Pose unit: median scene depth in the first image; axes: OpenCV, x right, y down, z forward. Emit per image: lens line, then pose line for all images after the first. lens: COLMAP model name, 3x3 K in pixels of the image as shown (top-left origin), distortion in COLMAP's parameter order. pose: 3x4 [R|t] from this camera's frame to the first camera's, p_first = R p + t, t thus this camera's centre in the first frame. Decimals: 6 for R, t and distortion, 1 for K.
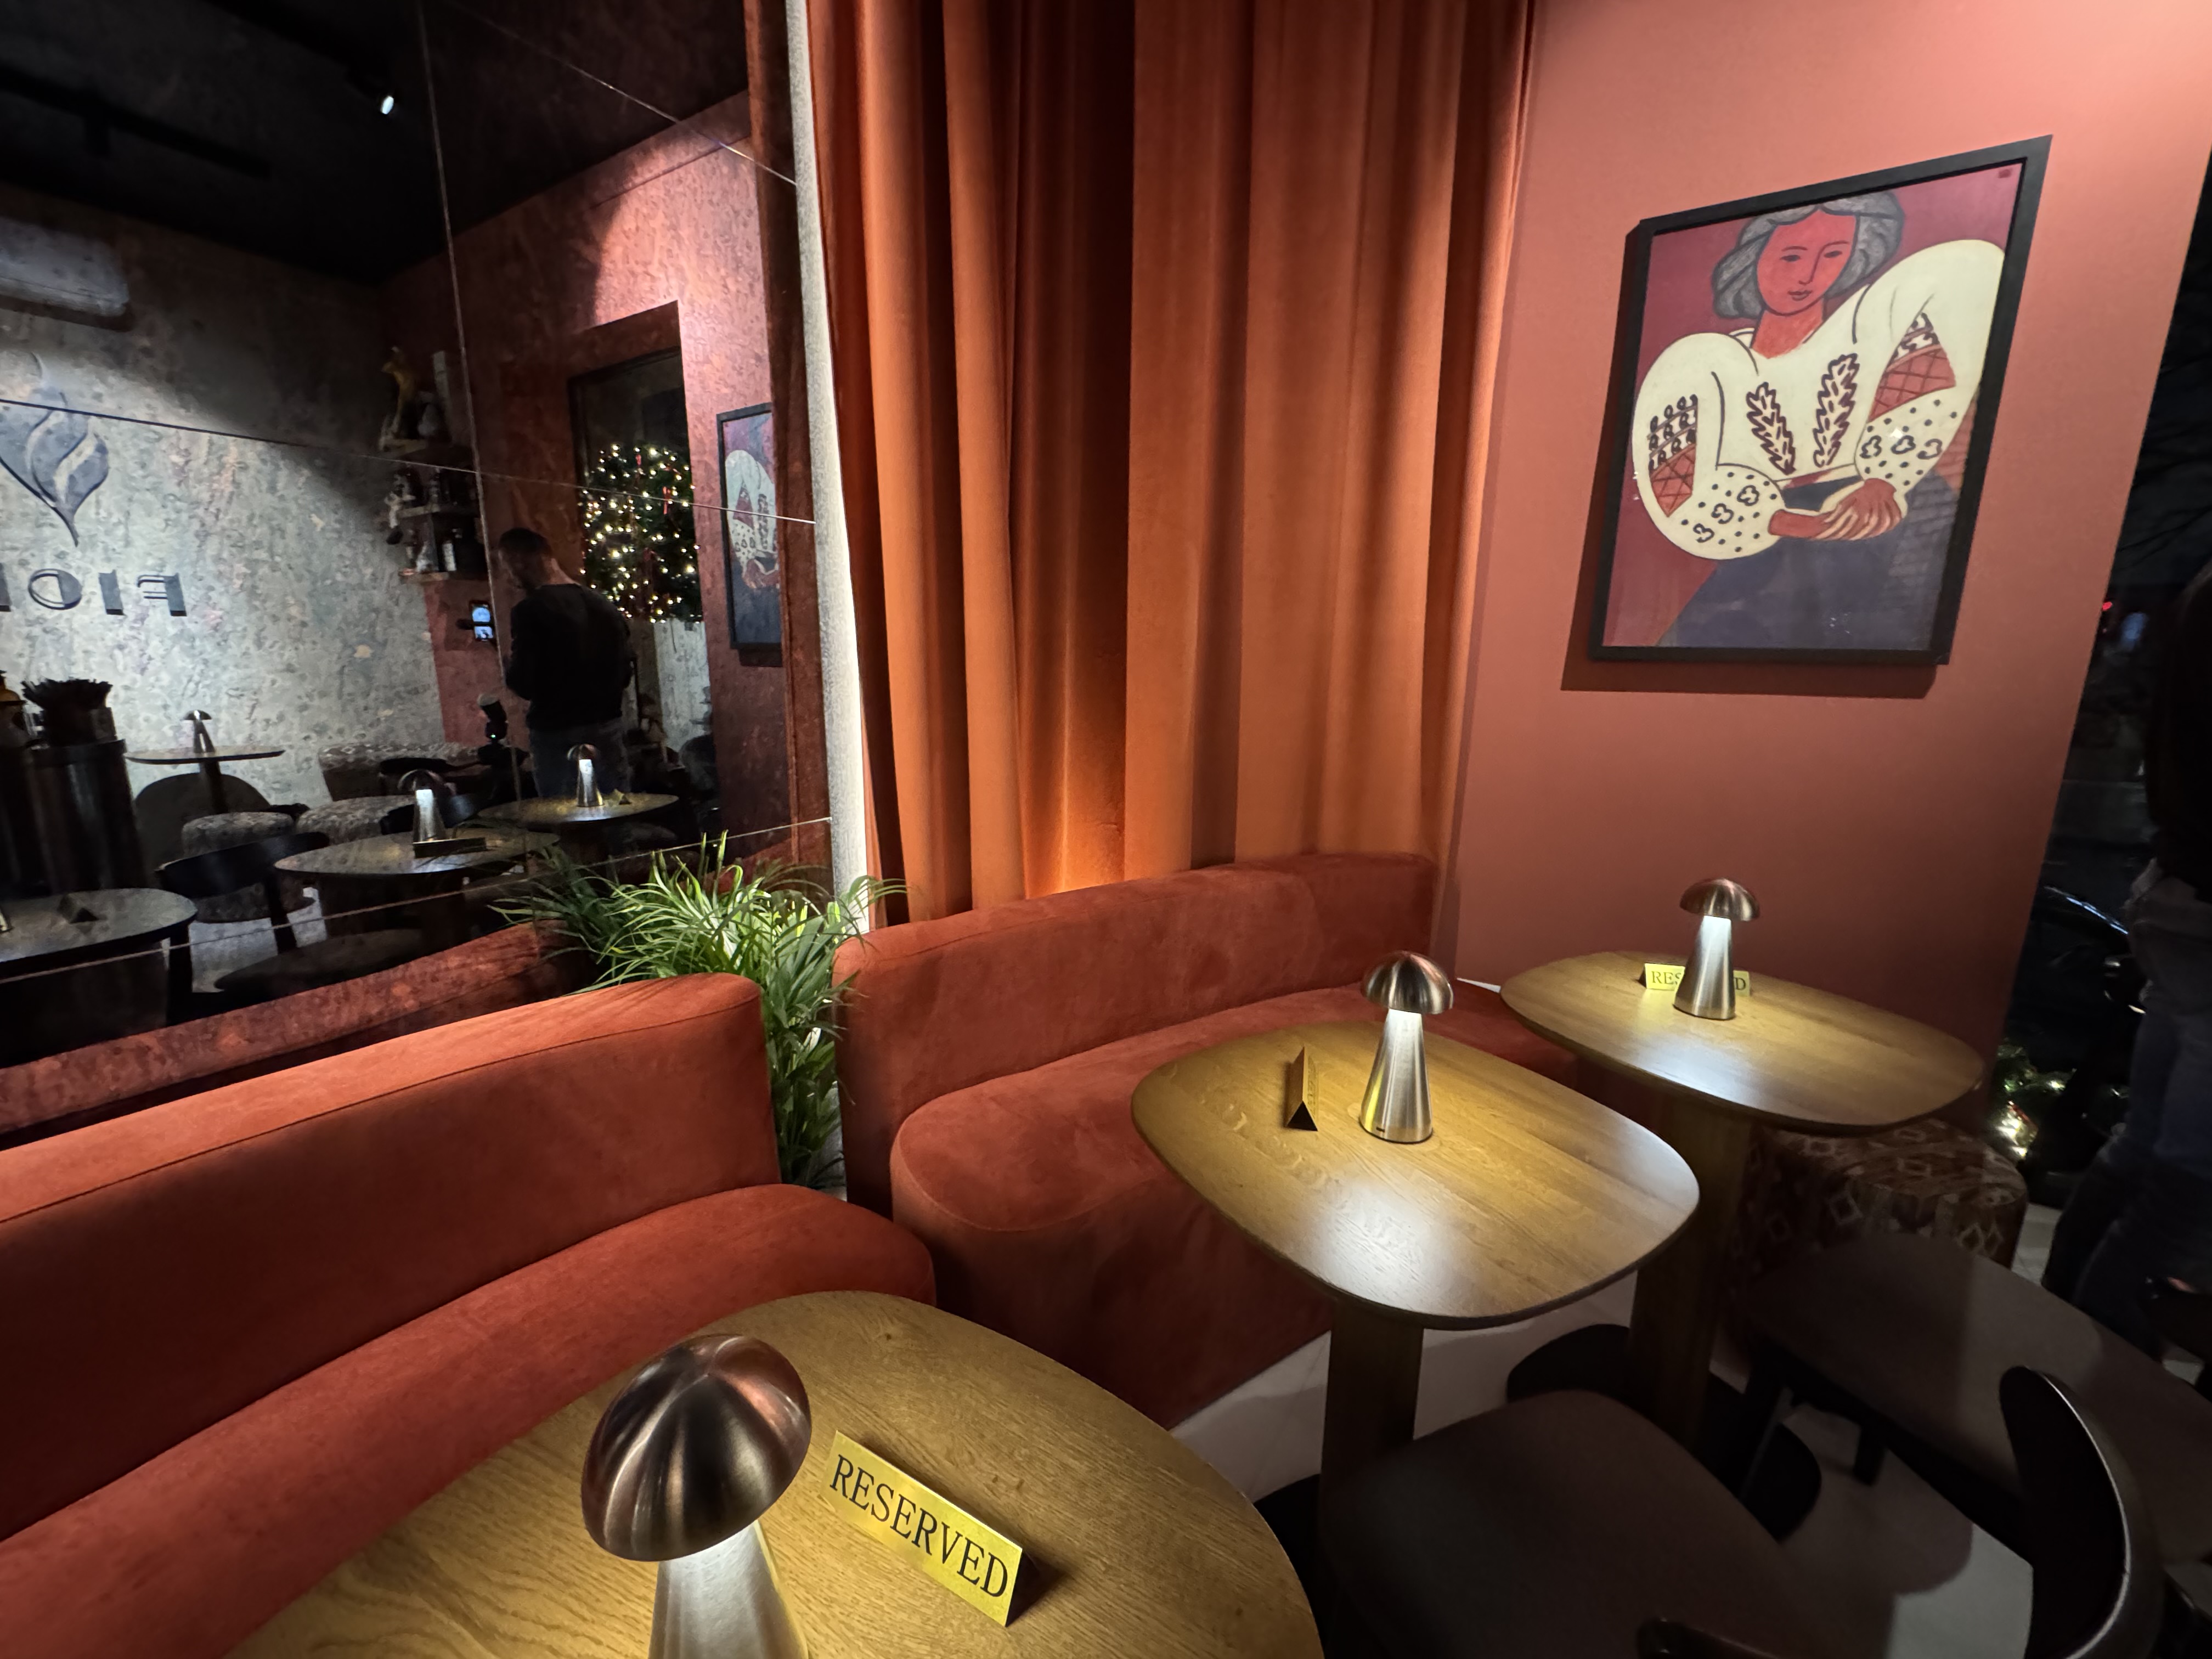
lens RADIAL K [[882.2, 0, 1096.0], [0, 882.2, 829.0], [0, 0, 1]] dist [-0.004587, 0.000453]
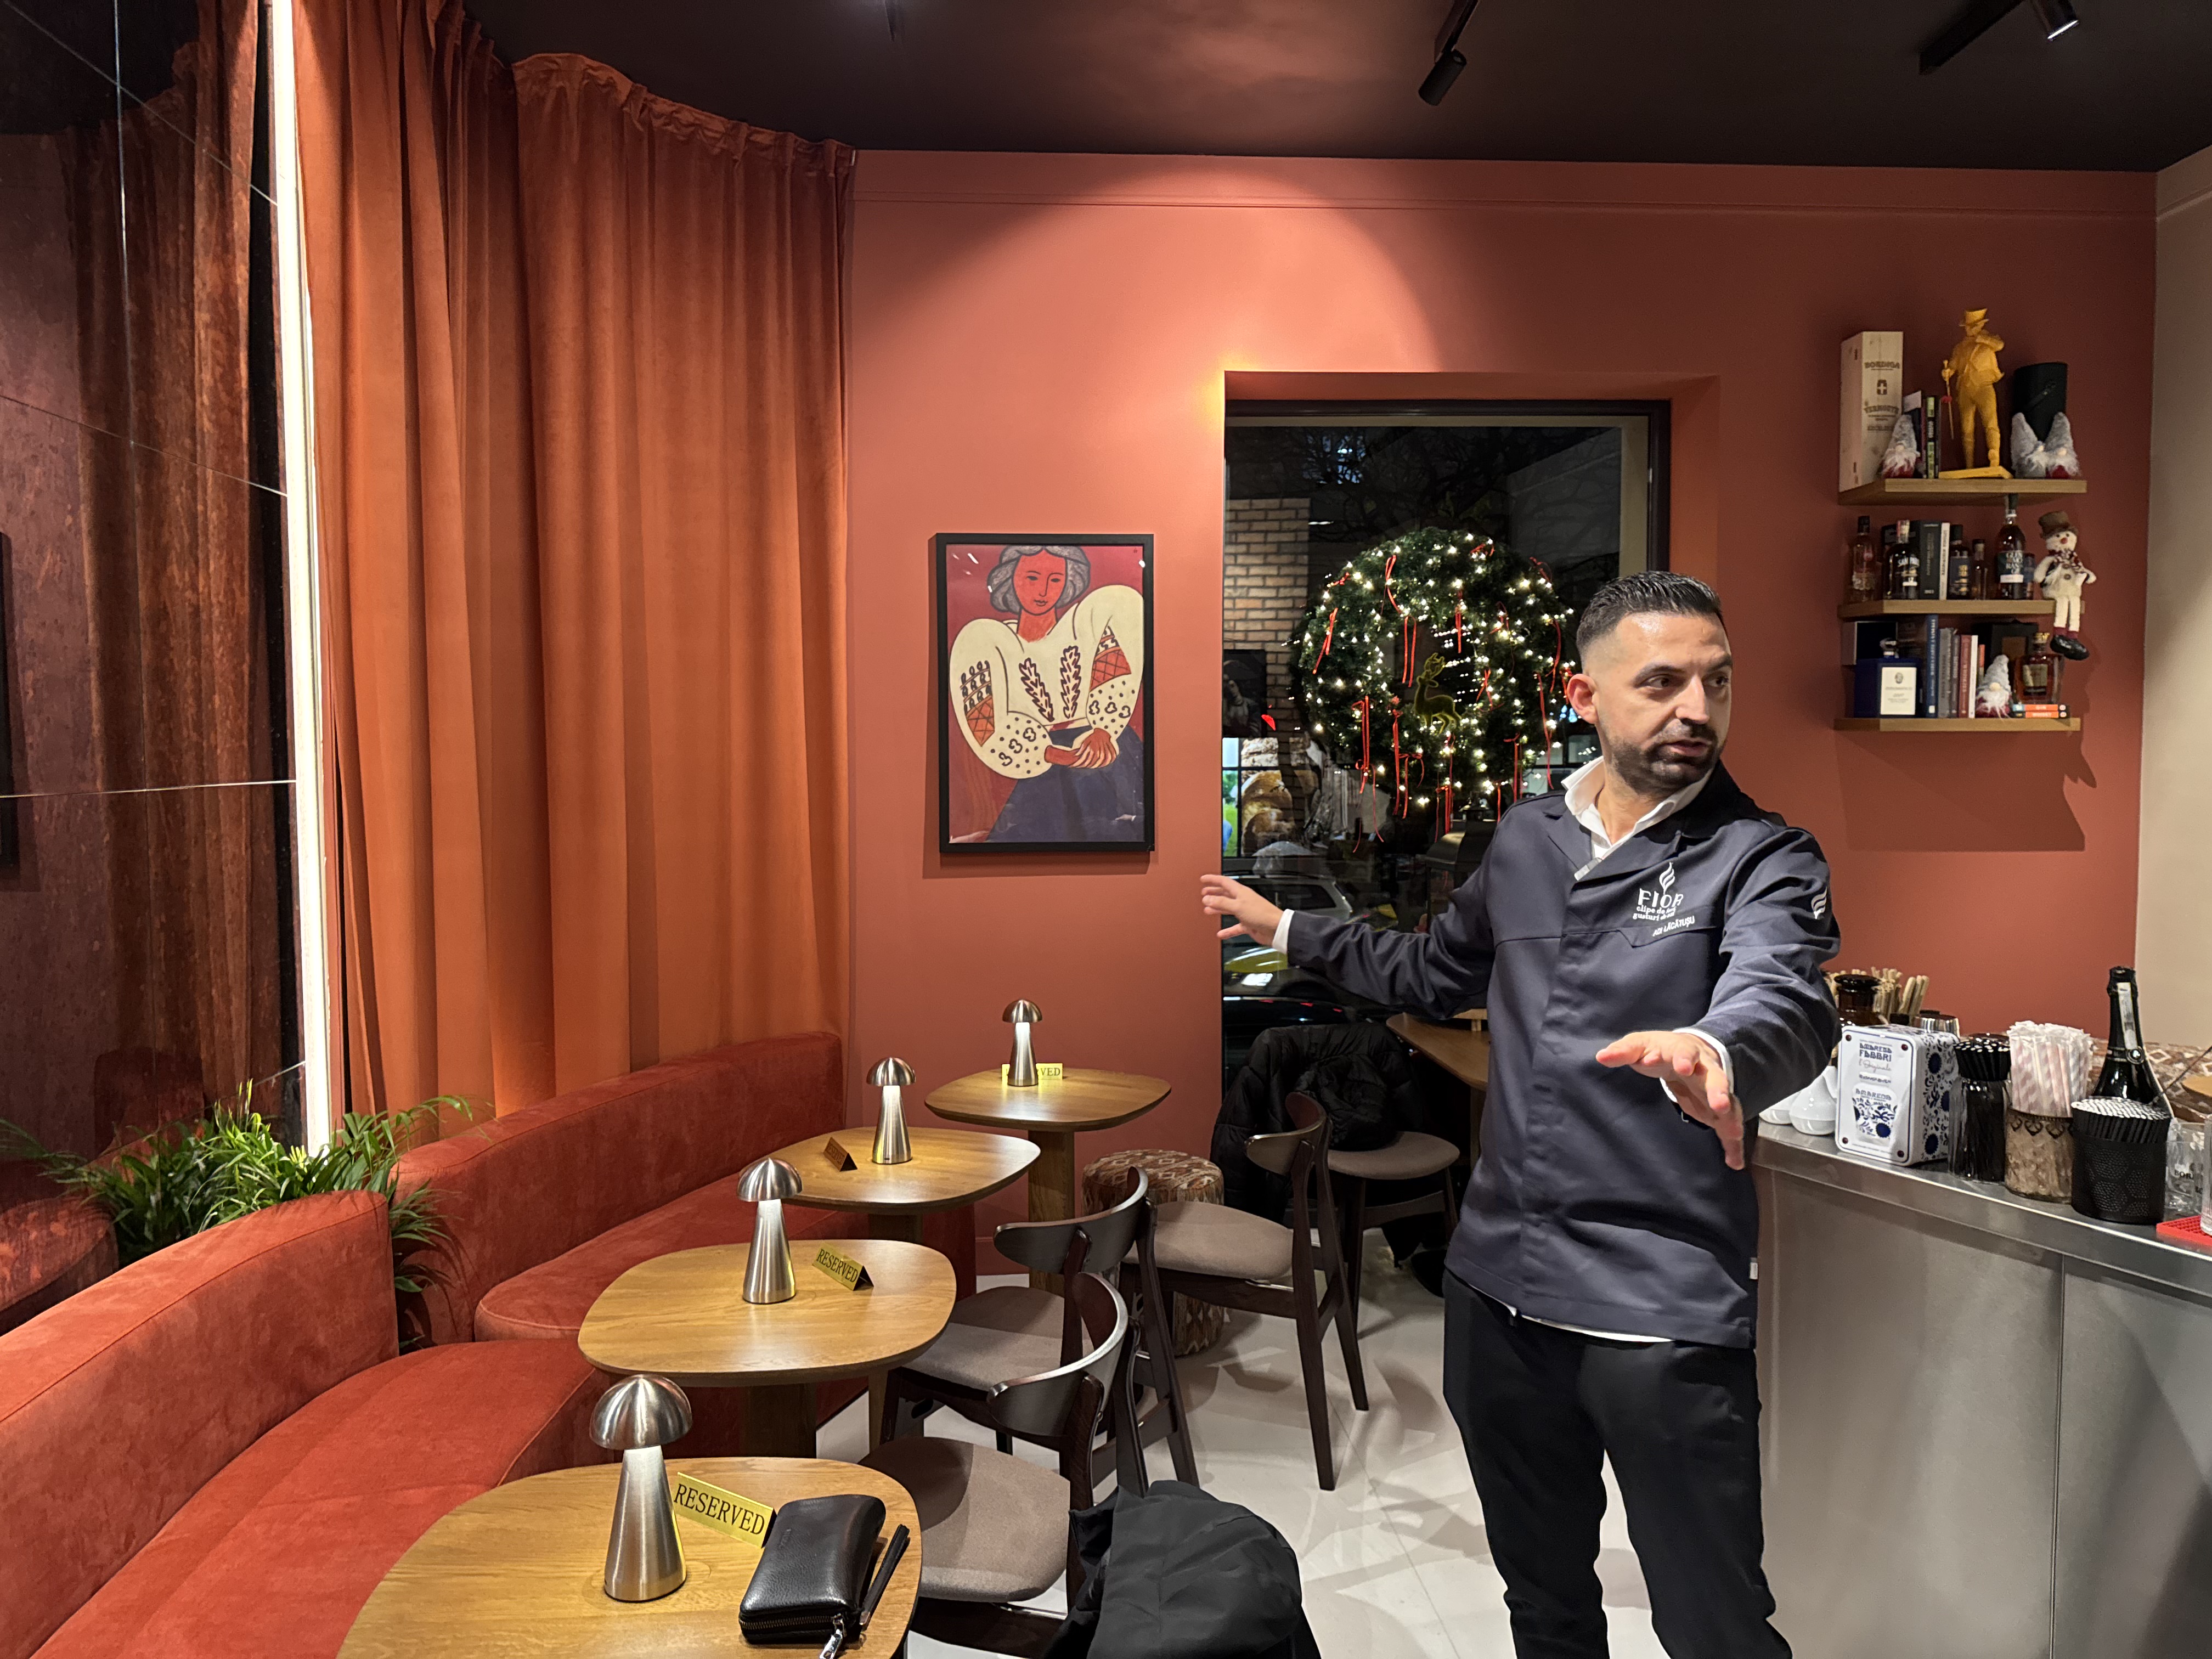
lens RADIAL K [[1541.7, 0, 1098.2], [0, 1541.7, 827.4], [0, 0, 1]] dist [0.073070, -0.102055]
pose [[0.805235, -0.045623, 0.591198, -0.620700], [0.134029, 0.985236, -0.106521, 0.037385], [-0.577610, 0.165012, 0.799461, -0.992060]]
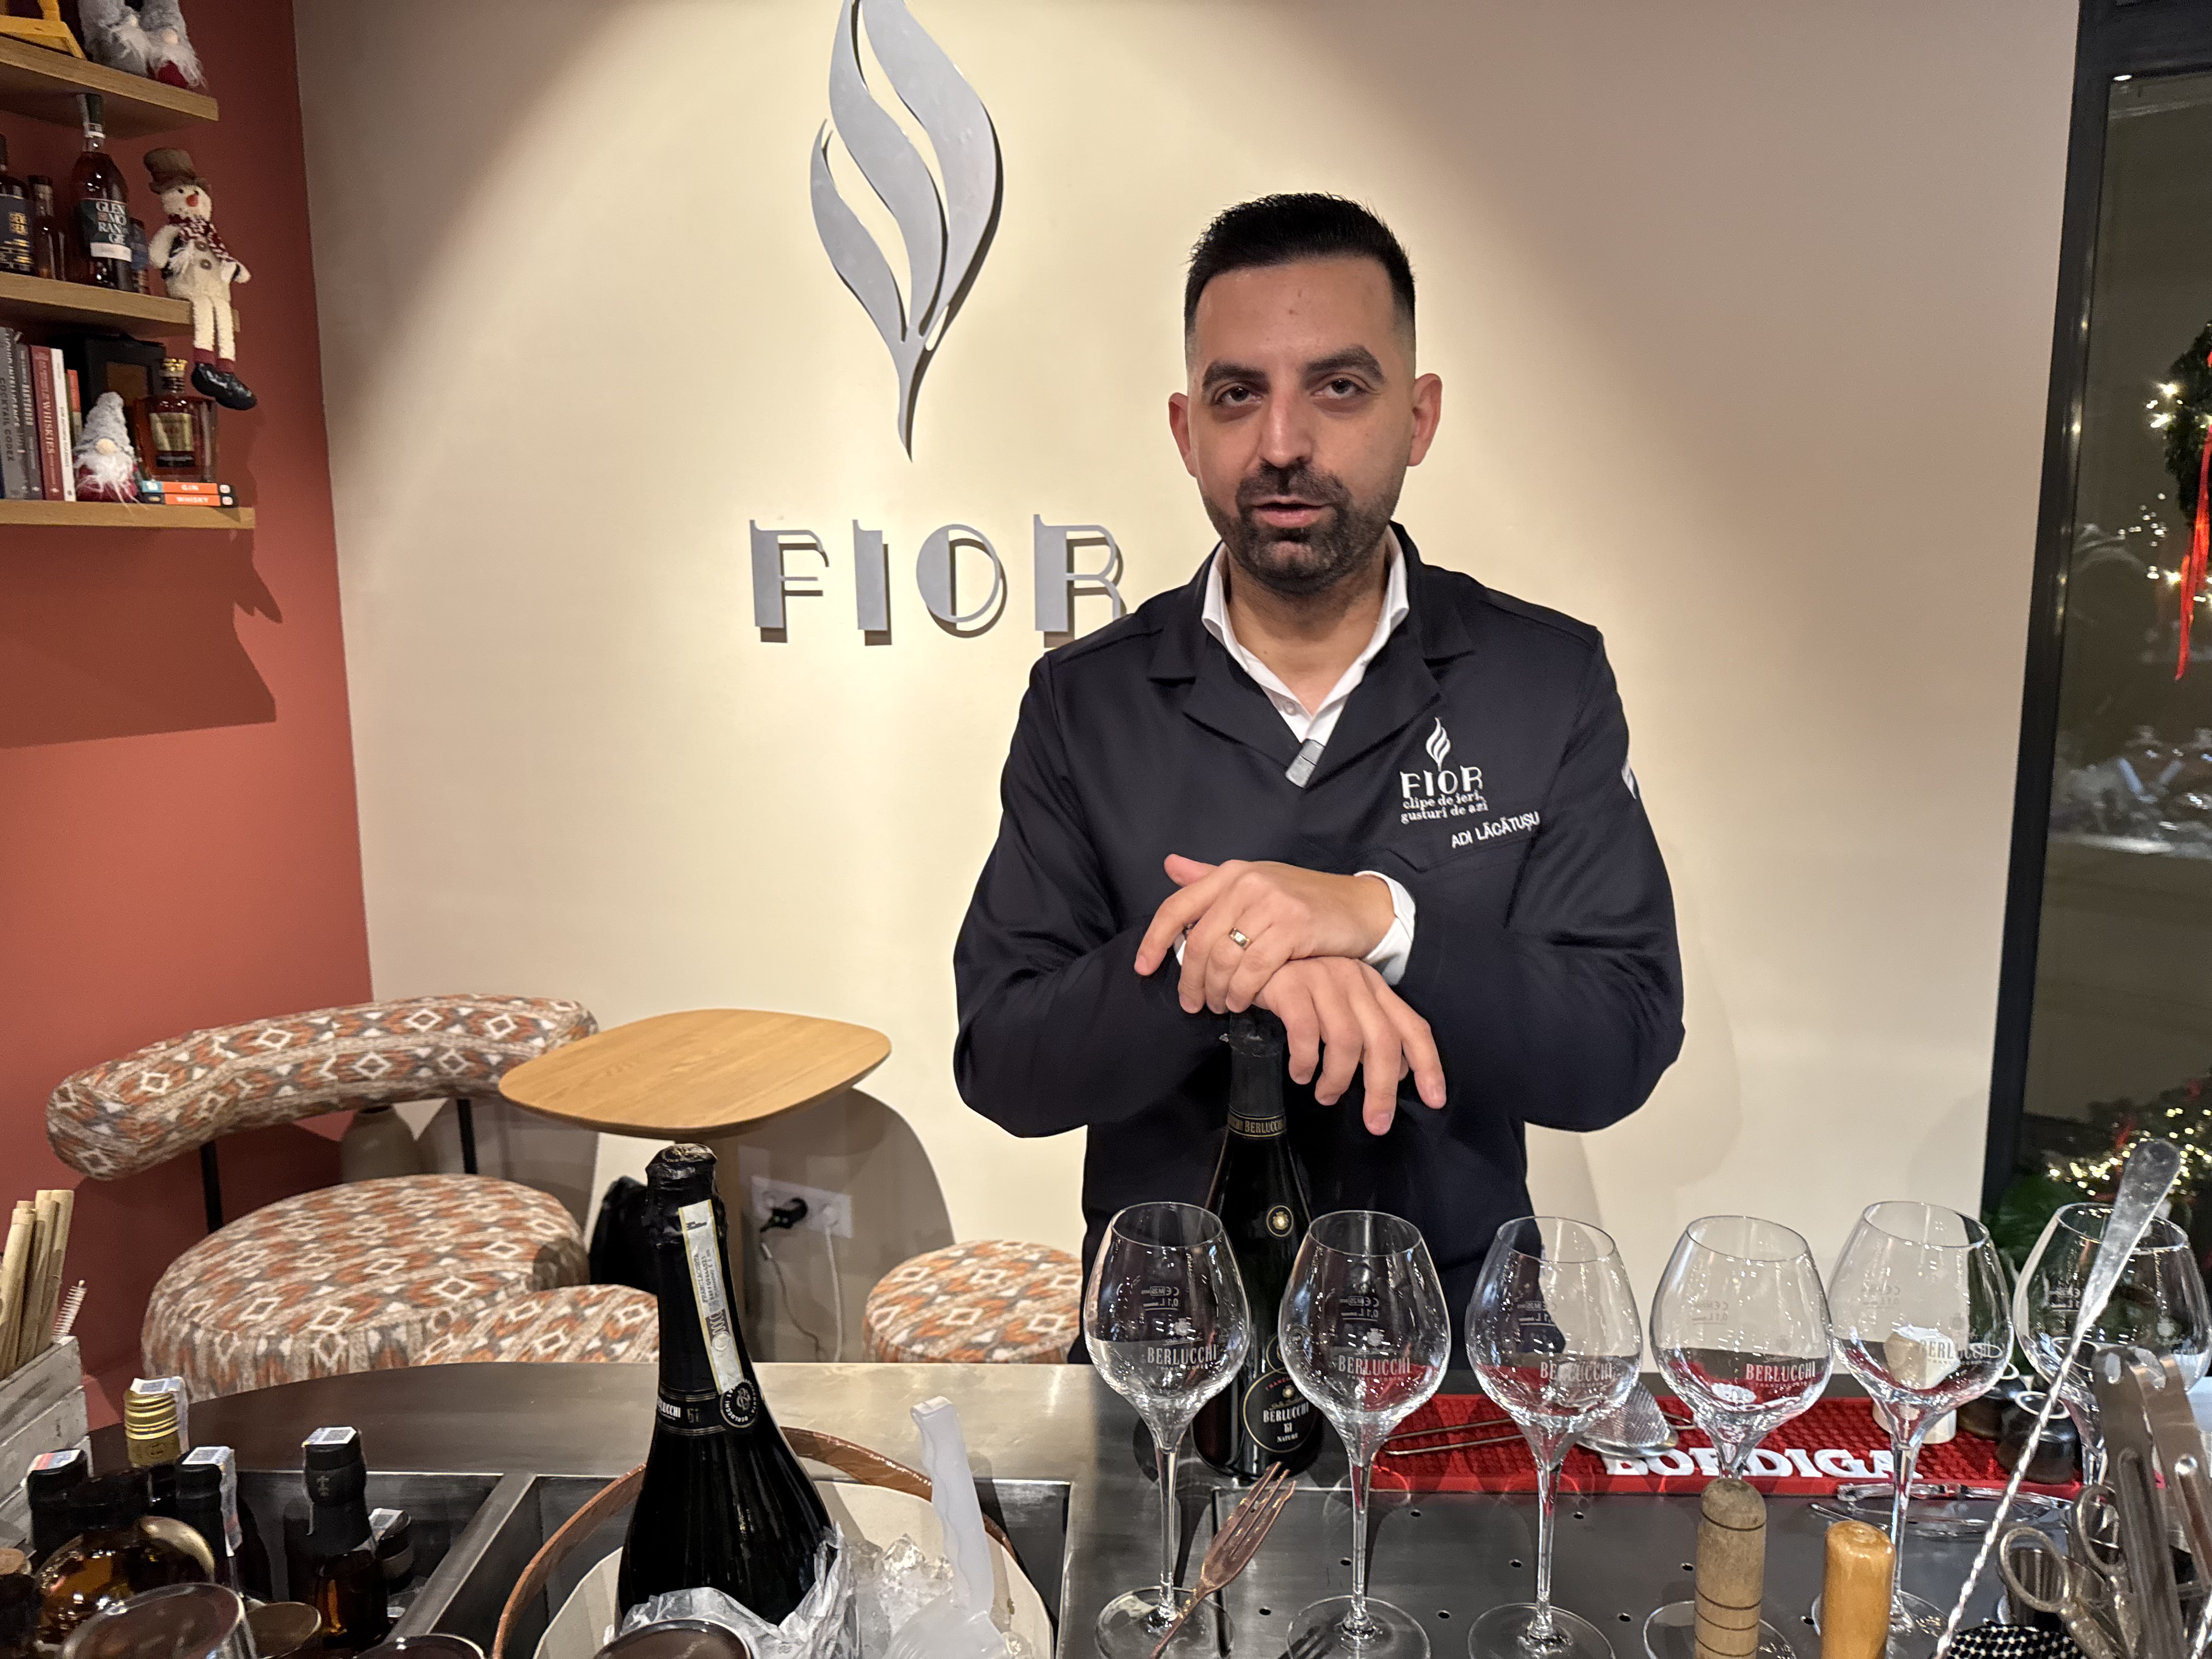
lens RADIAL K [[1573.2, 0, 1078.7], [0, 1573.2, 826.3], [0, 0, 1]] dist [0.006833, -0.008609]
pose [[-0.143251, -0.168143, 0.975298, 0.429644], [0.207619, 0.958428, 0.195729, -0.025016], [-0.967664, 0.230529, -0.102386, -0.496381]]
